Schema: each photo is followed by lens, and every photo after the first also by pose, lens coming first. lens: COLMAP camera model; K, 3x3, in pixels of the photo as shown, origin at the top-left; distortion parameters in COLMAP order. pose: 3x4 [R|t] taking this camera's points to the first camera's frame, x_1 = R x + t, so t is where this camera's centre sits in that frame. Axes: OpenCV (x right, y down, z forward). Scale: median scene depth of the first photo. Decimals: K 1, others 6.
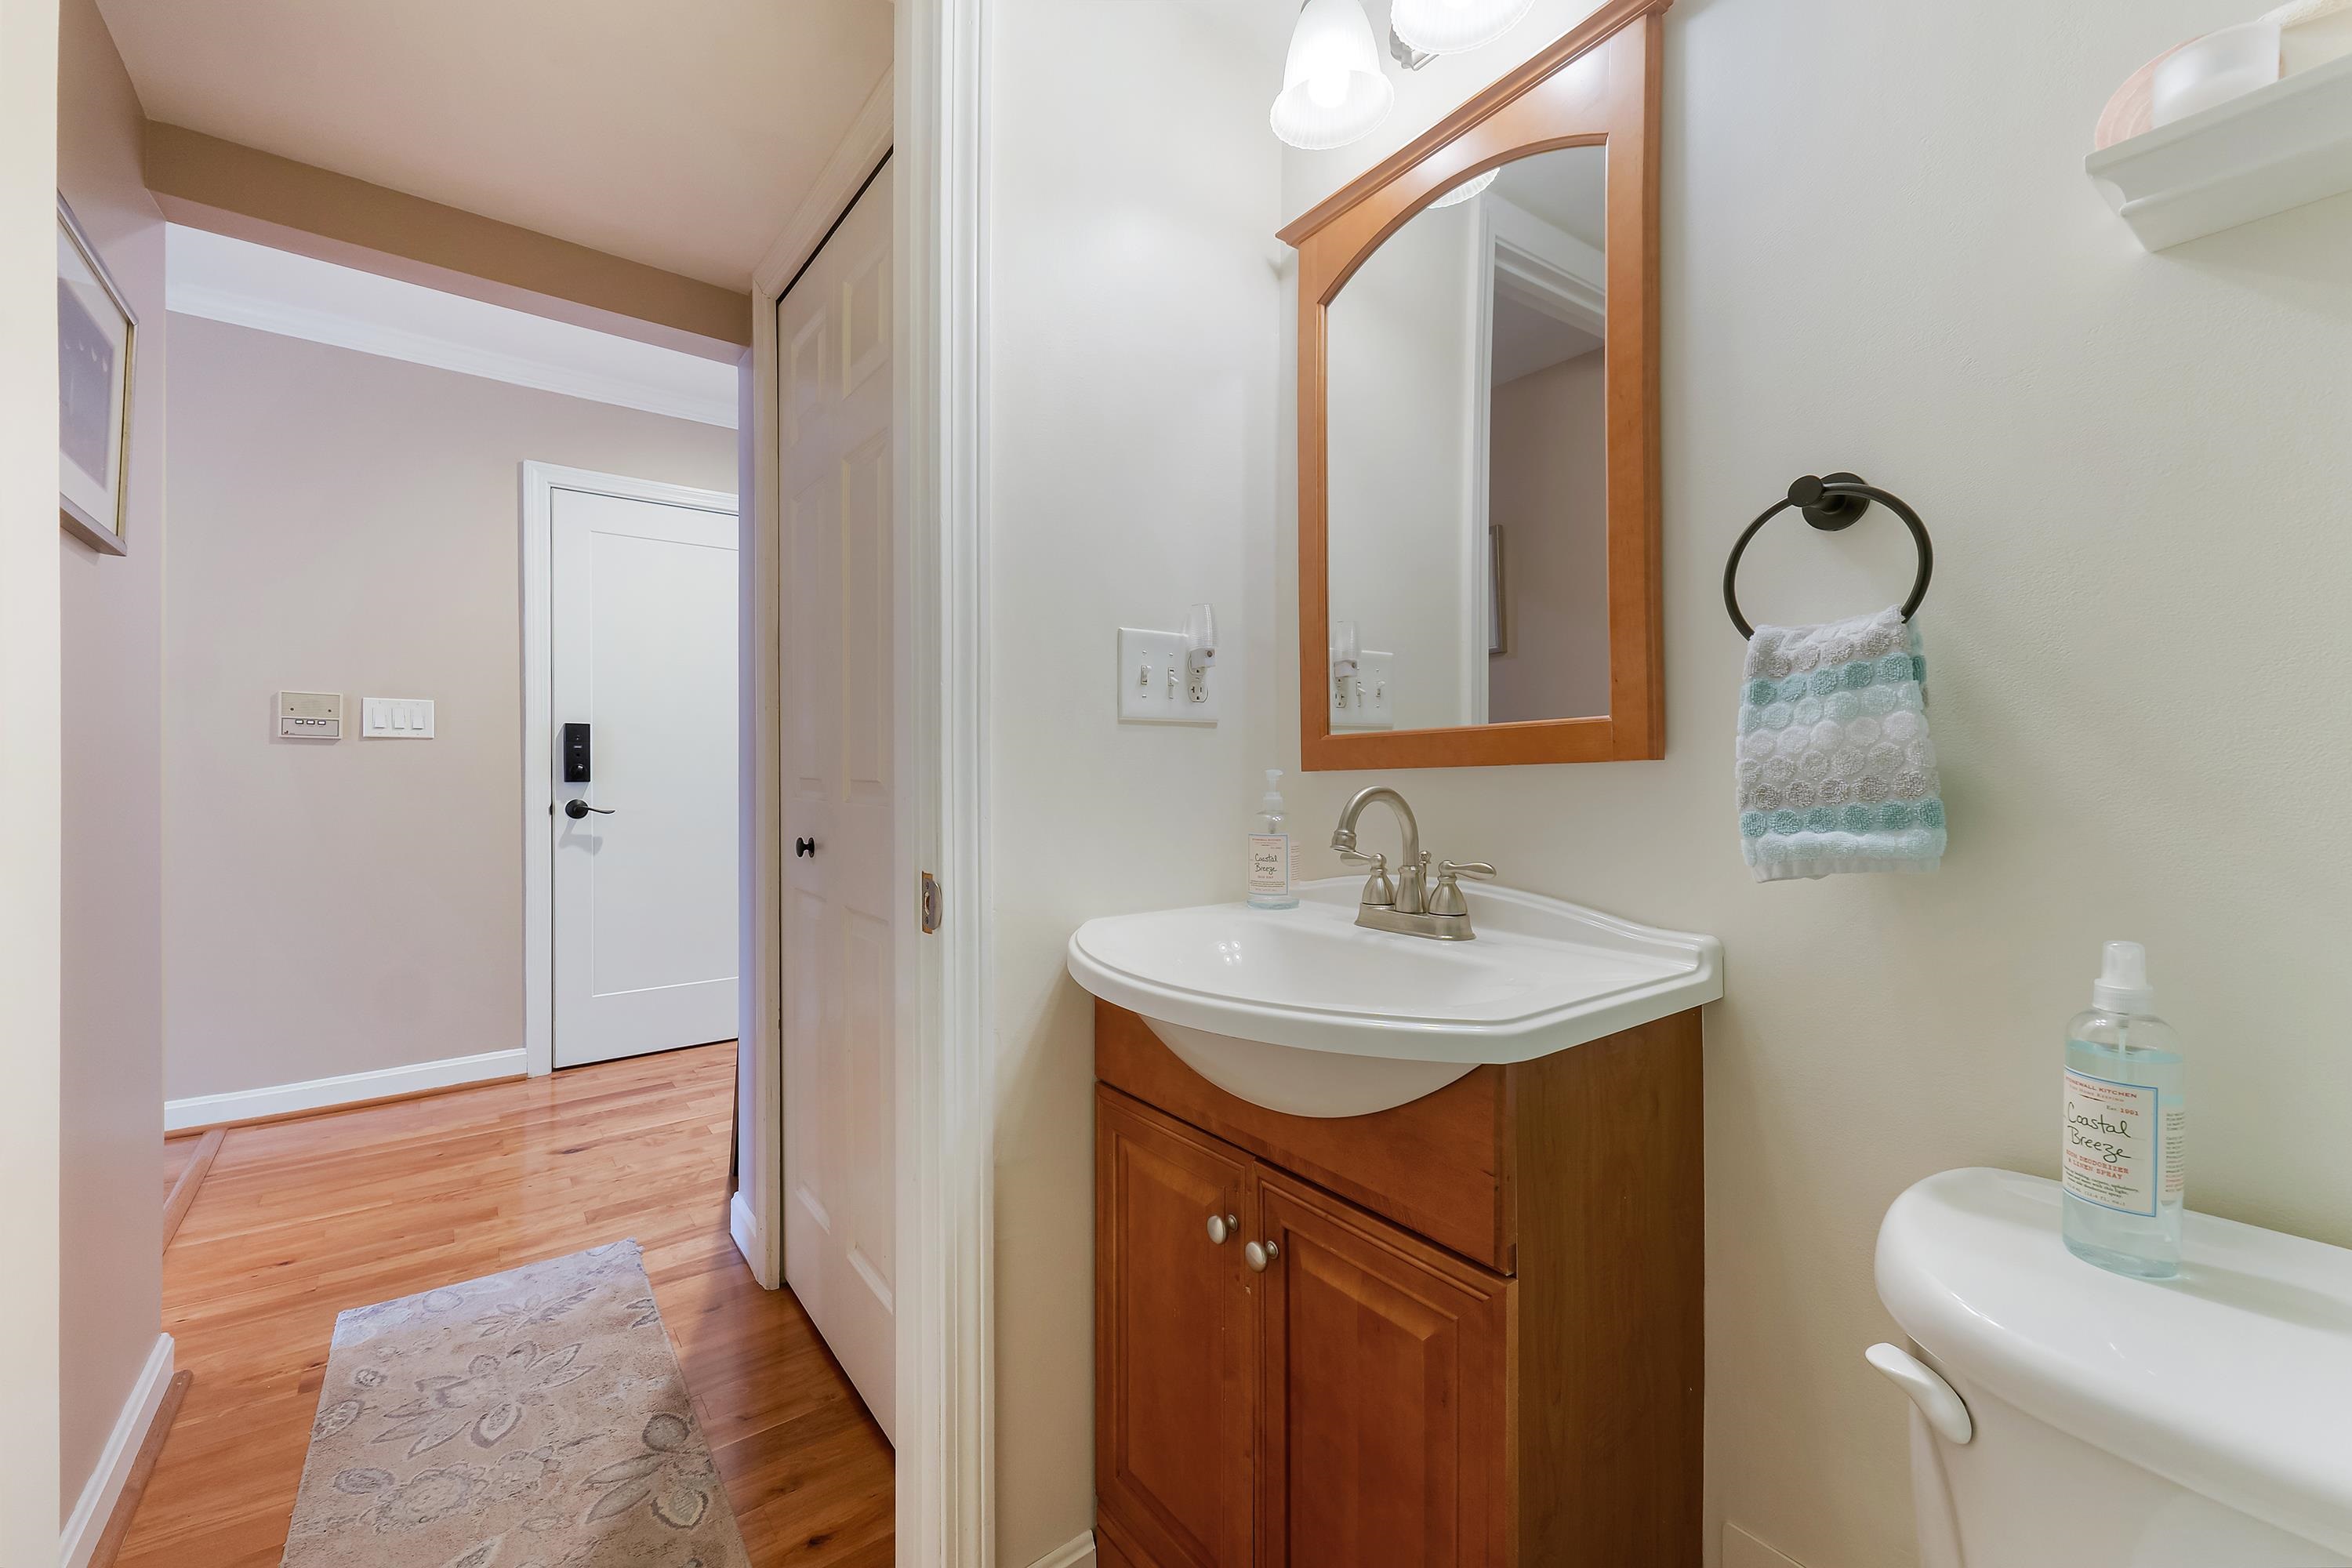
lens RADIAL K [[964.9, 0, 1176.2], [0, 964.9, 772.5], [0, 0, 1]] dist [0.019124, -0.000475]
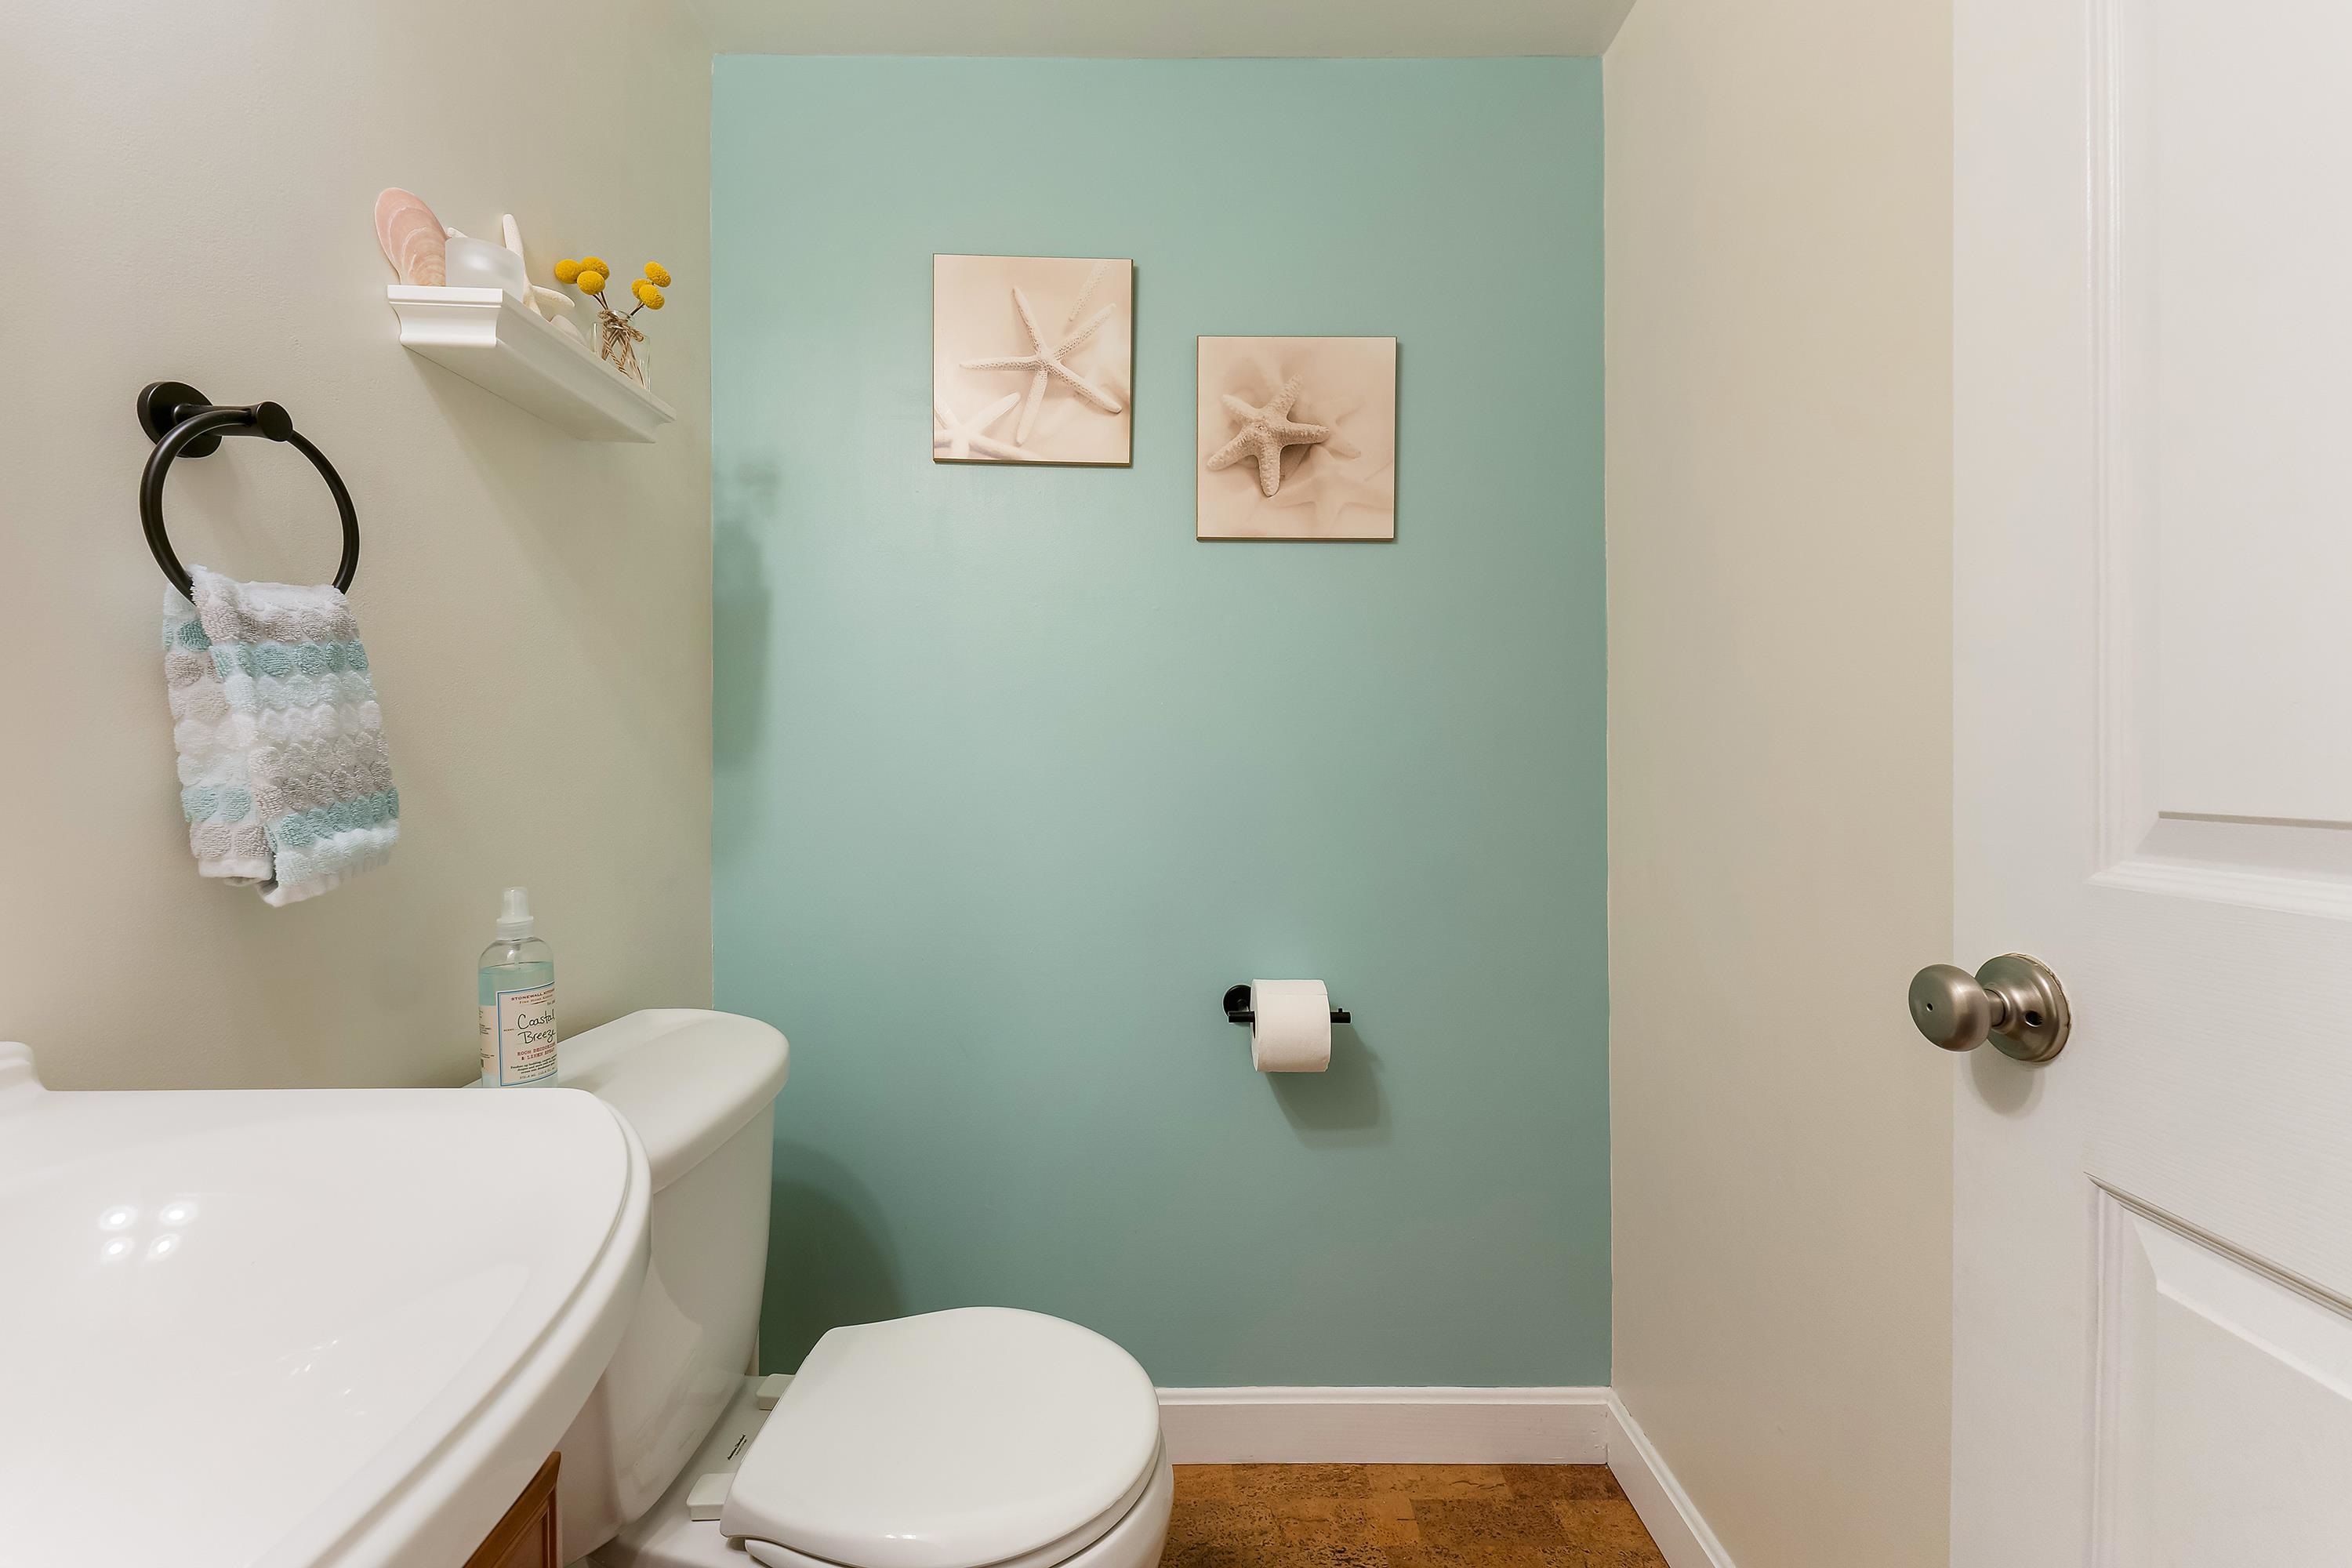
lens RADIAL K [[964.9, 0, 1181.4], [0, 964.9, 774.6], [0, 0, 1]] dist [0.019124, -0.000475]
pose [[-0.800009, -0.011031, 0.599887, -0.341781], [0.002011, 0.999776, 0.021065, -0.005832], [-0.599985, 0.018058, -0.799808, 0.902019]]
